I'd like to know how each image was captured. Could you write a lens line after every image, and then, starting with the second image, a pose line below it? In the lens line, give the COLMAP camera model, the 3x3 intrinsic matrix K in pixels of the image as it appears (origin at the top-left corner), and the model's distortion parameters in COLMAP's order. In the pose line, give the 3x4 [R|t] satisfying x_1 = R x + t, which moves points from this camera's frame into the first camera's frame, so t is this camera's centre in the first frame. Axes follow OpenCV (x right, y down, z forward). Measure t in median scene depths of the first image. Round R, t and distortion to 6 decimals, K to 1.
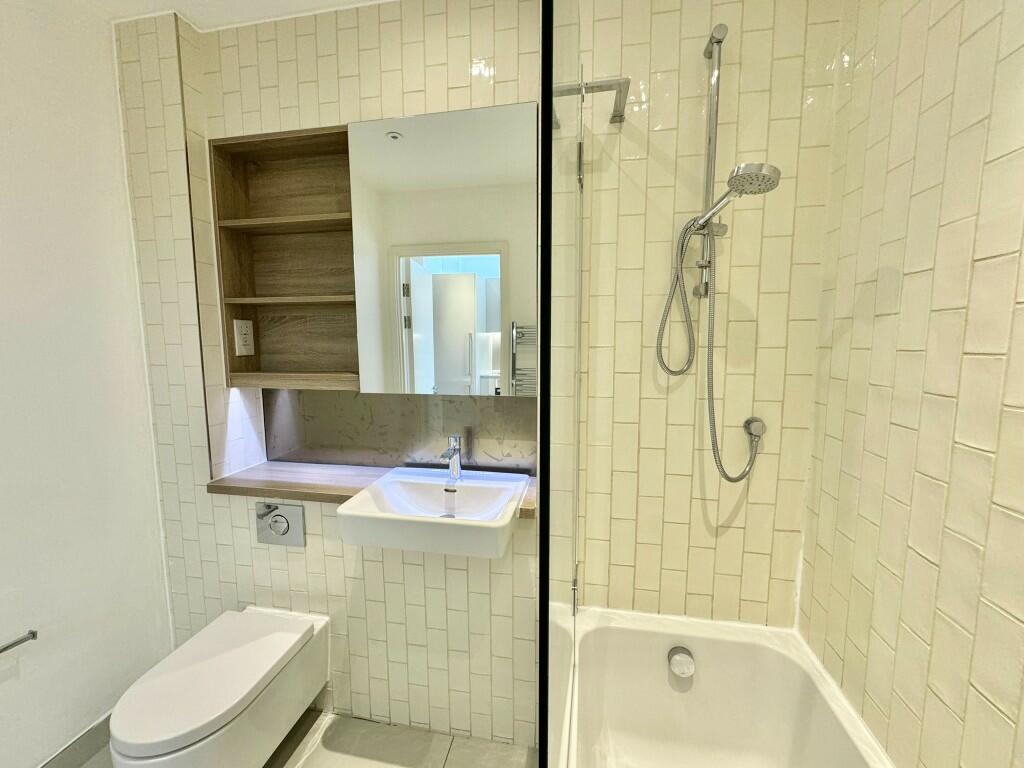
lens RADIAL K [[407.3, 0, 511.7], [0, 407.3, 383.0], [0, 0, 1]] dist [0.000263, -0.000269]
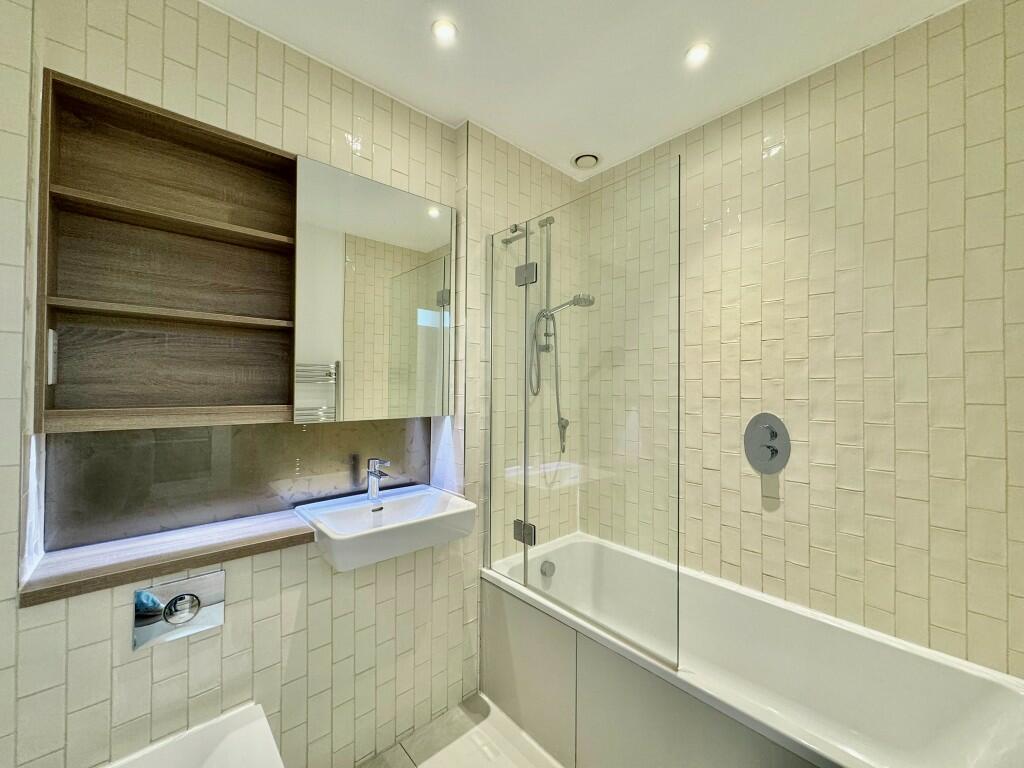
lens RADIAL K [[407.3, 0, 510.3], [0, 407.3, 384.5], [0, 0, 1]] dist [0.000263, -0.000269]
pose [[0.613525, 0.010793, 0.789602, -0.784257], [0.076223, 0.994428, -0.072818, 0.038588], [-0.785988, 0.104862, 0.609284, 0.028843]]
